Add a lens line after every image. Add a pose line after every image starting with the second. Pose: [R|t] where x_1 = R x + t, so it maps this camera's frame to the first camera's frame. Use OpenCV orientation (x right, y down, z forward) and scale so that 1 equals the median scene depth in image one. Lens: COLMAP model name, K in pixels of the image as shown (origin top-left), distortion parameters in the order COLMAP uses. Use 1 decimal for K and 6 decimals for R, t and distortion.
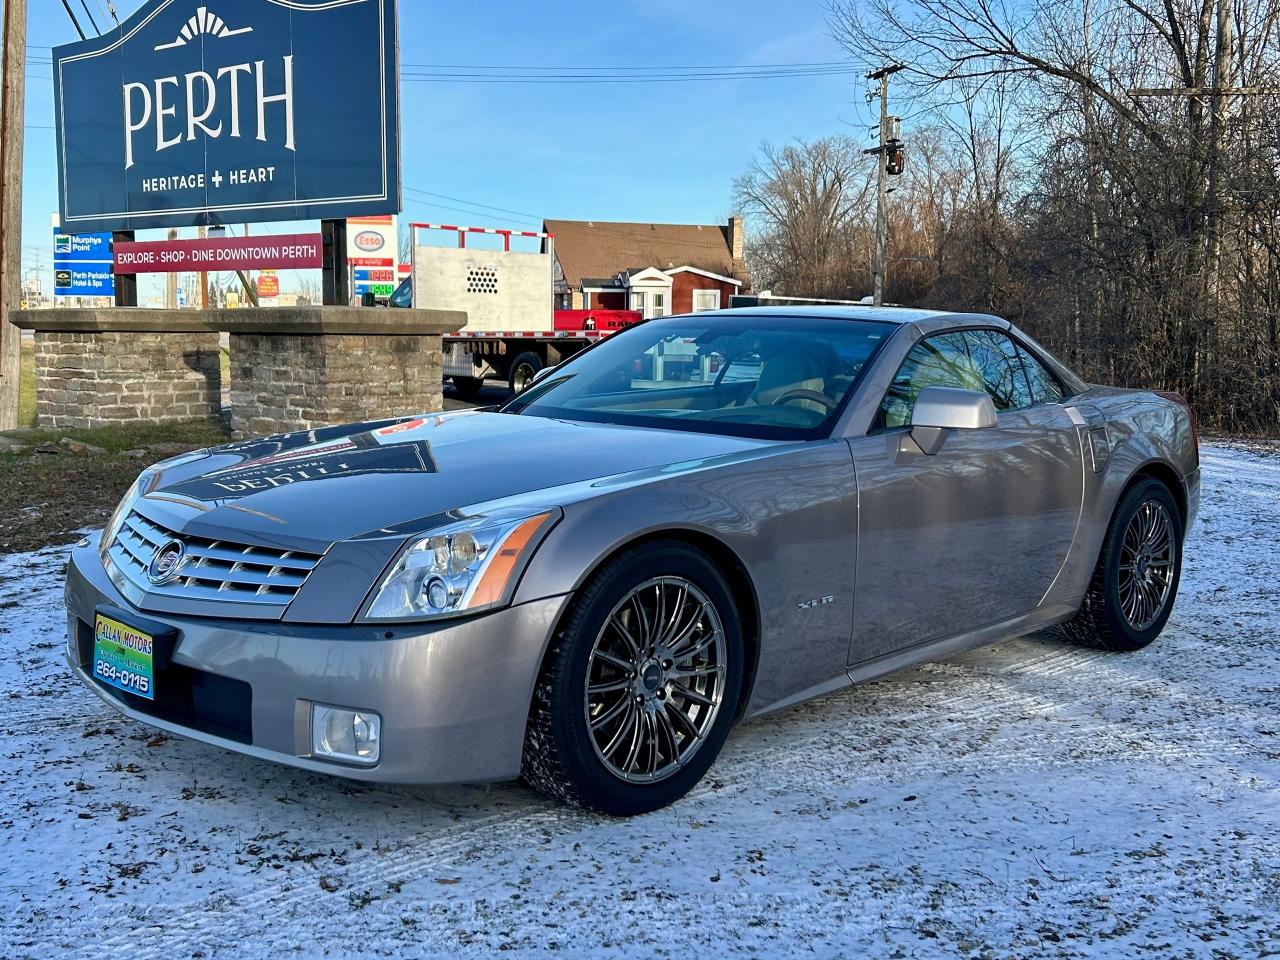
lens RADIAL K [[1325.6, 0, 628.7], [0, 1325.6, 478.9], [0, 0, 1]] dist [0.112664, -0.241259]
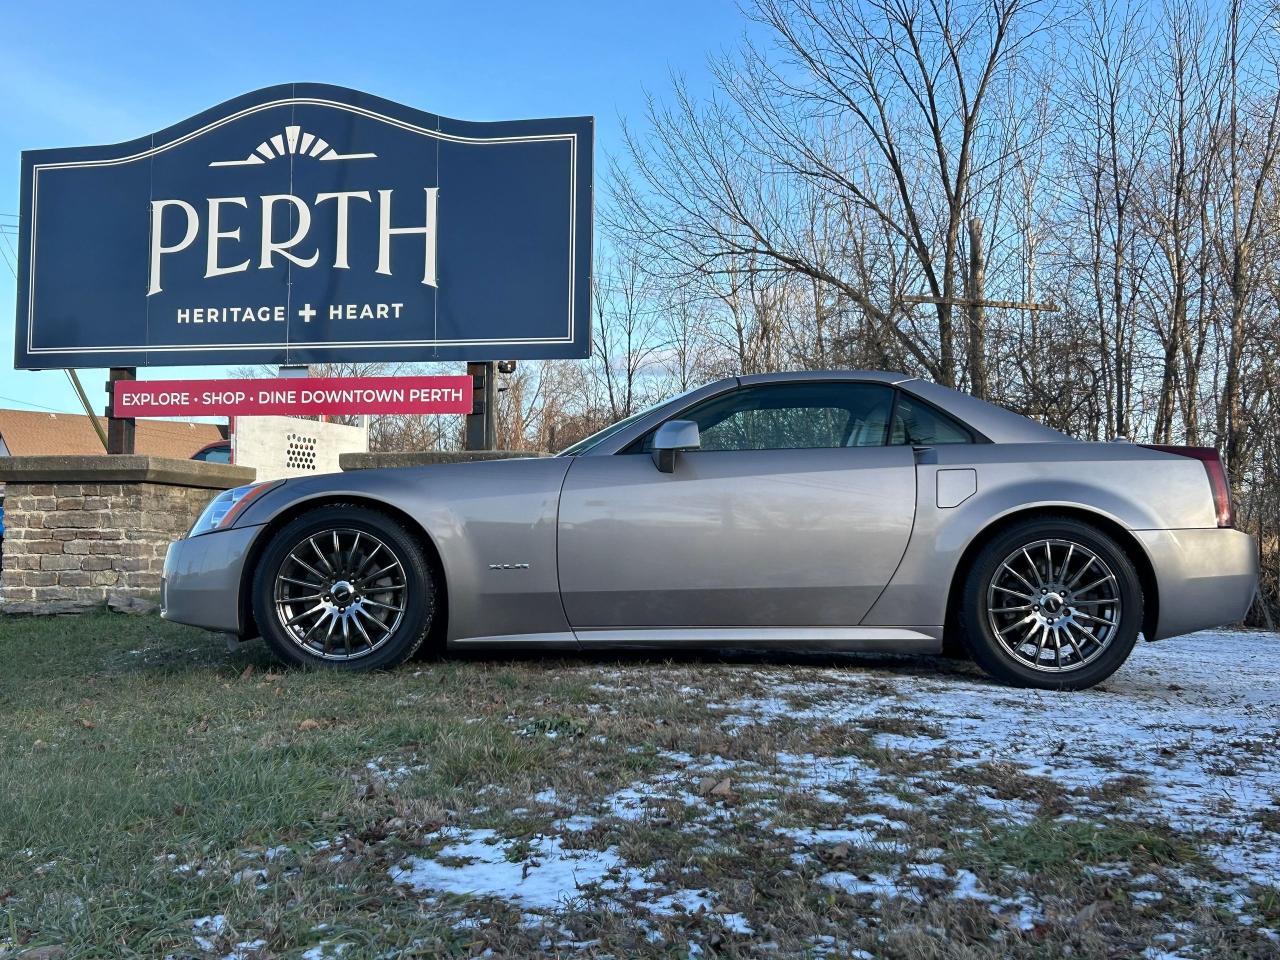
lens RADIAL K [[1565.1, 0, 630.8], [0, 1565.1, 481.8], [0, 0, 1]] dist [0.189164, -0.552117]
pose [[0.928560, 0.023752, 0.370421, -0.474570], [0.035383, 0.987742, -0.152032, 0.050772], [-0.369491, 0.154277, 0.916338, -0.017182]]
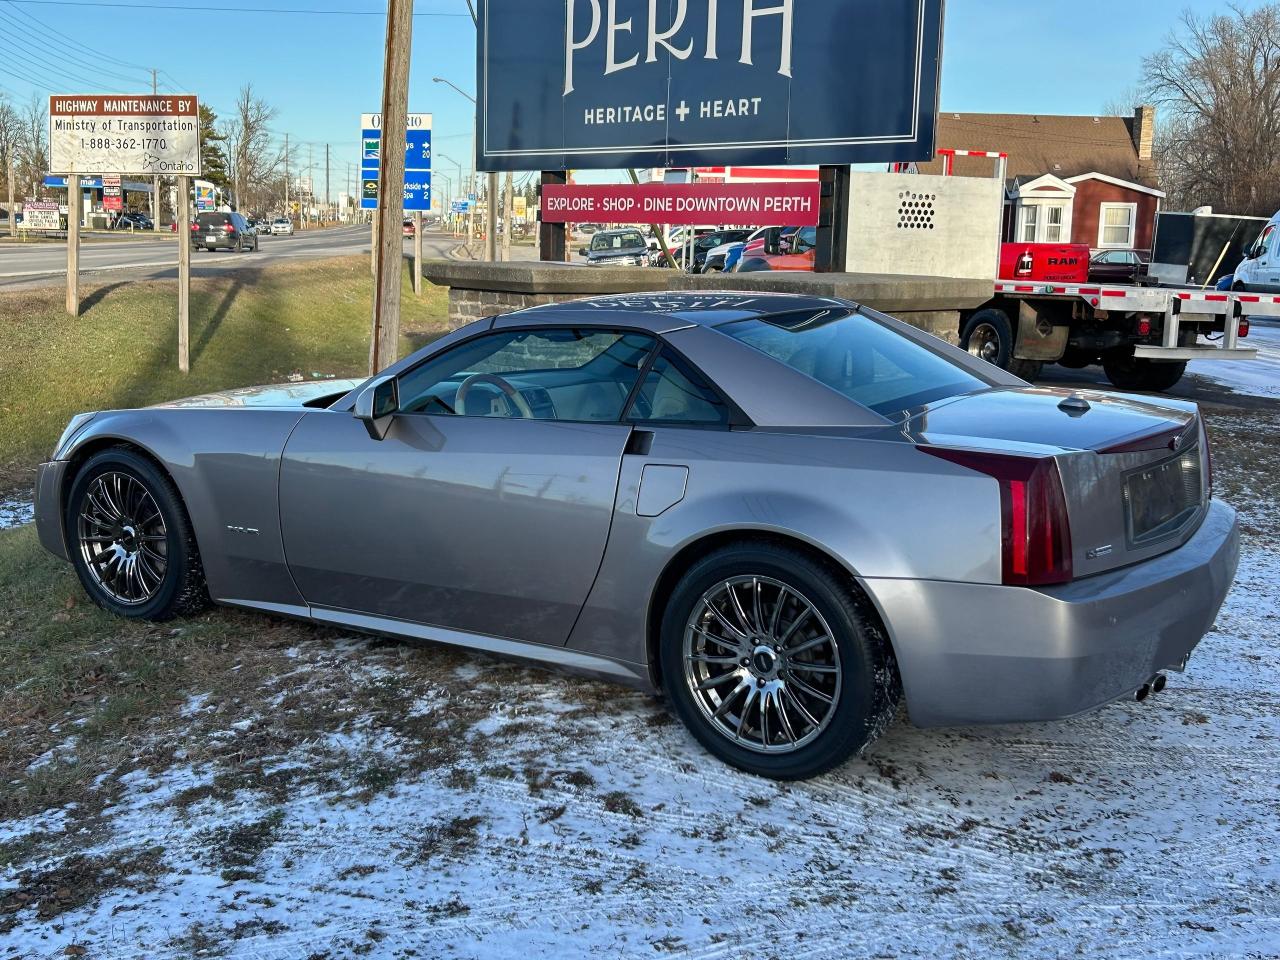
lens RADIAL K [[1565.1, 0, 630.8], [0, 1565.1, 481.8], [0, 0, 1]] dist [0.189164, -0.552117]
pose [[0.977951, 0.046491, -0.203593, -0.125825], [-0.038071, 0.998258, 0.045082, -0.037893], [0.205334, -0.036337, 0.978017, 0.037473]]
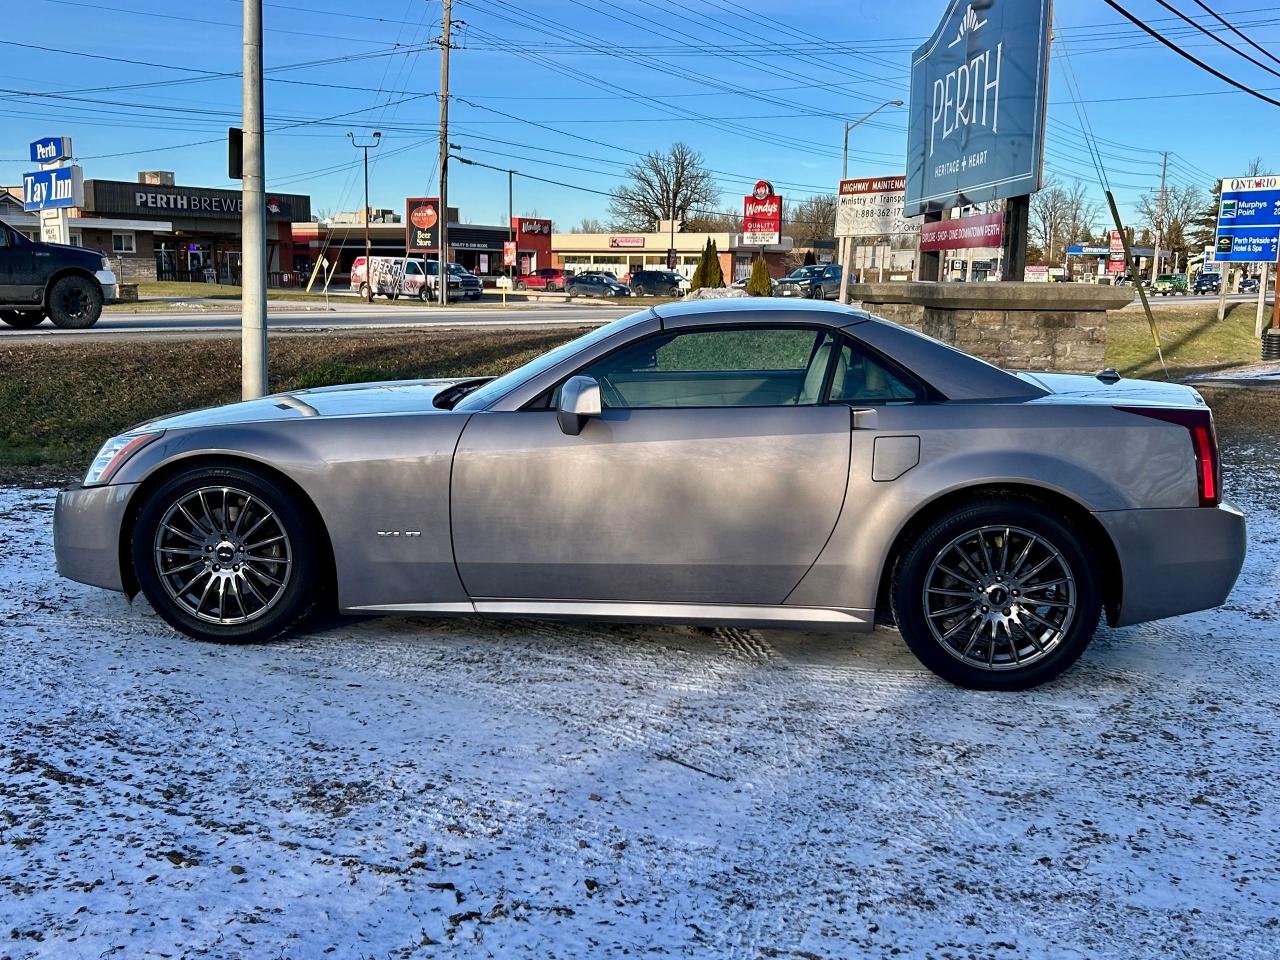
lens RADIAL K [[1325.6, 0, 628.7], [0, 1325.6, 478.9], [0, 0, 1]] dist [0.112664, -0.241259]
pose [[0.620510, 0.121727, -0.774693, 0.383079], [-0.100224, 0.992088, 0.075609, -0.023808], [0.777767, 0.030727, 0.627801, 0.109628]]
